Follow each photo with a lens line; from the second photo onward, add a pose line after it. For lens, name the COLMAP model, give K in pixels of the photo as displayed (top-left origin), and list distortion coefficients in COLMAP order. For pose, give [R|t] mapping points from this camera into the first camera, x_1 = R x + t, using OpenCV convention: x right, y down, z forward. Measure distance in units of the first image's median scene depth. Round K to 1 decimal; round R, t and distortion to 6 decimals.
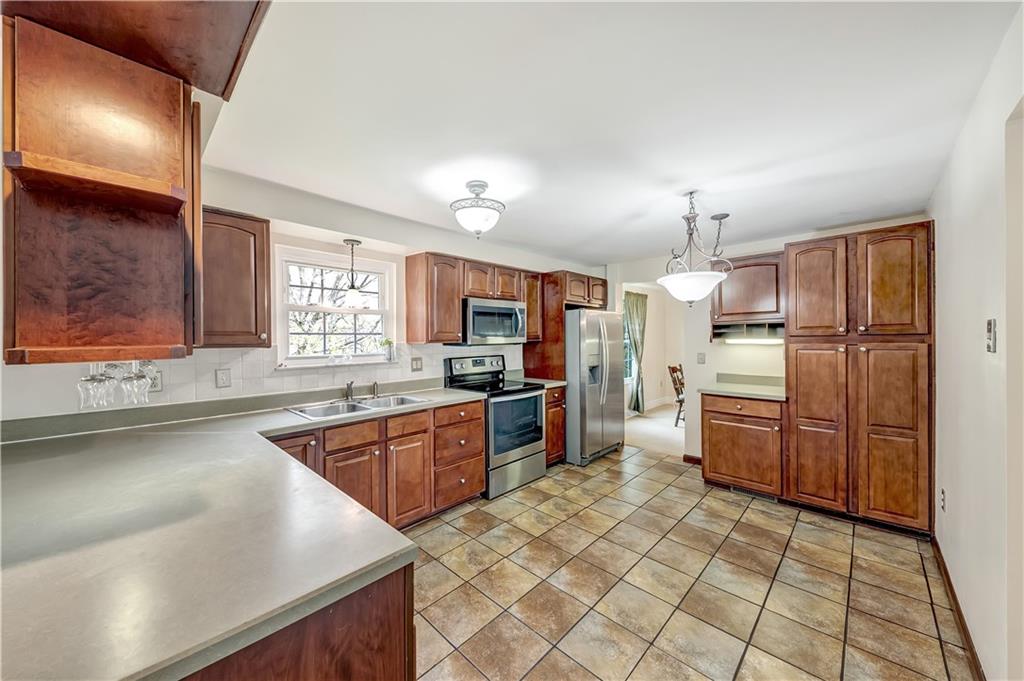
lens RADIAL K [[357.8, 0, 511.8], [0, 357.8, 343.0], [0, 0, 1]] dist [0.015879, -0.000023]
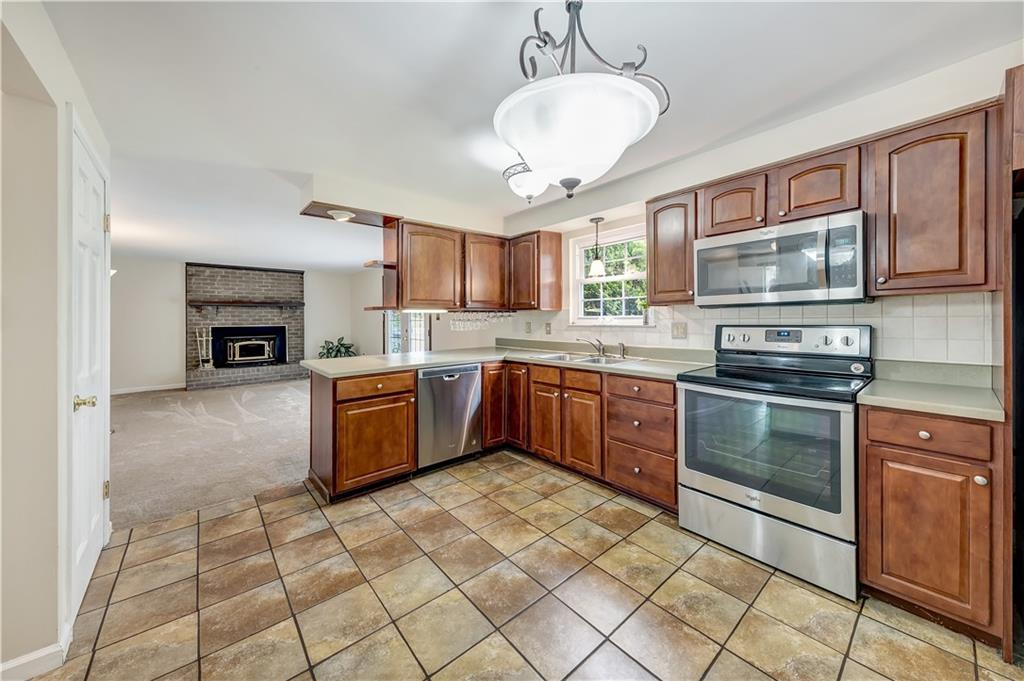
lens RADIAL K [[367.9, 0, 507.9], [0, 367.9, 318.1], [0, 0, 1]] dist [0.016658, -0.000028]
pose [[-0.107263, 0.007877, -0.994200, 0.852546], [-0.000728, 0.999968, 0.008001, 0.031252], [0.994230, 0.001582, -0.107254, 0.917555]]
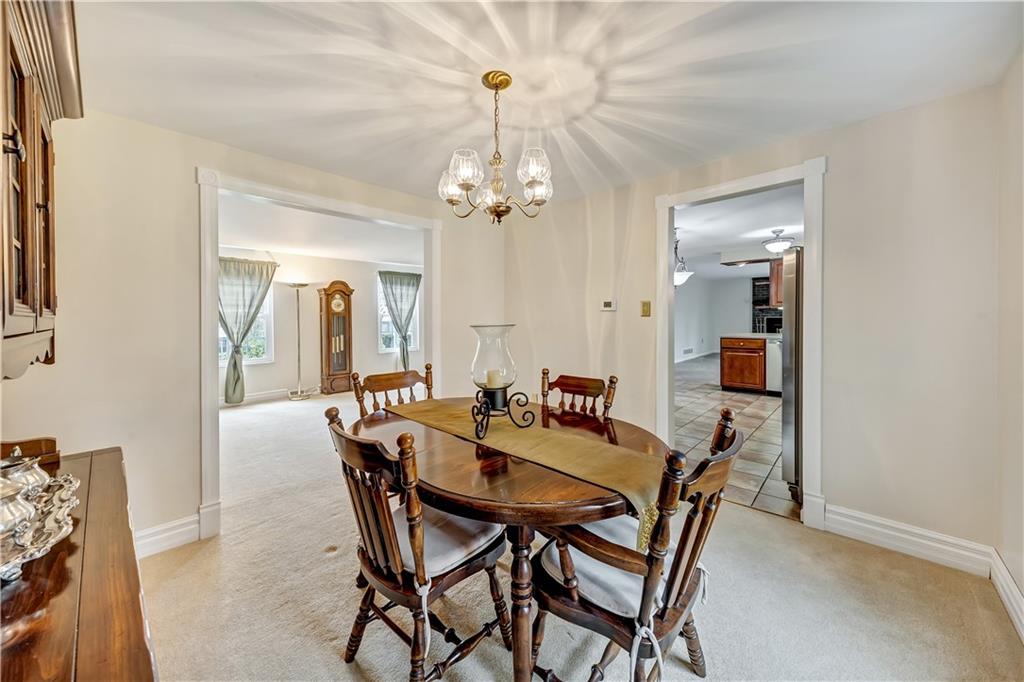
lens RADIAL K [[367.9, 0, 507.9], [0, 367.9, 318.6], [0, 0, 1]] dist [0.016658, -0.000028]
pose [[-0.999942, 0.008388, 0.006814, 1.282755], [0.008516, 0.999783, 0.018995, 0.022254], [-0.006653, 0.019052, -0.999796, 2.765950]]
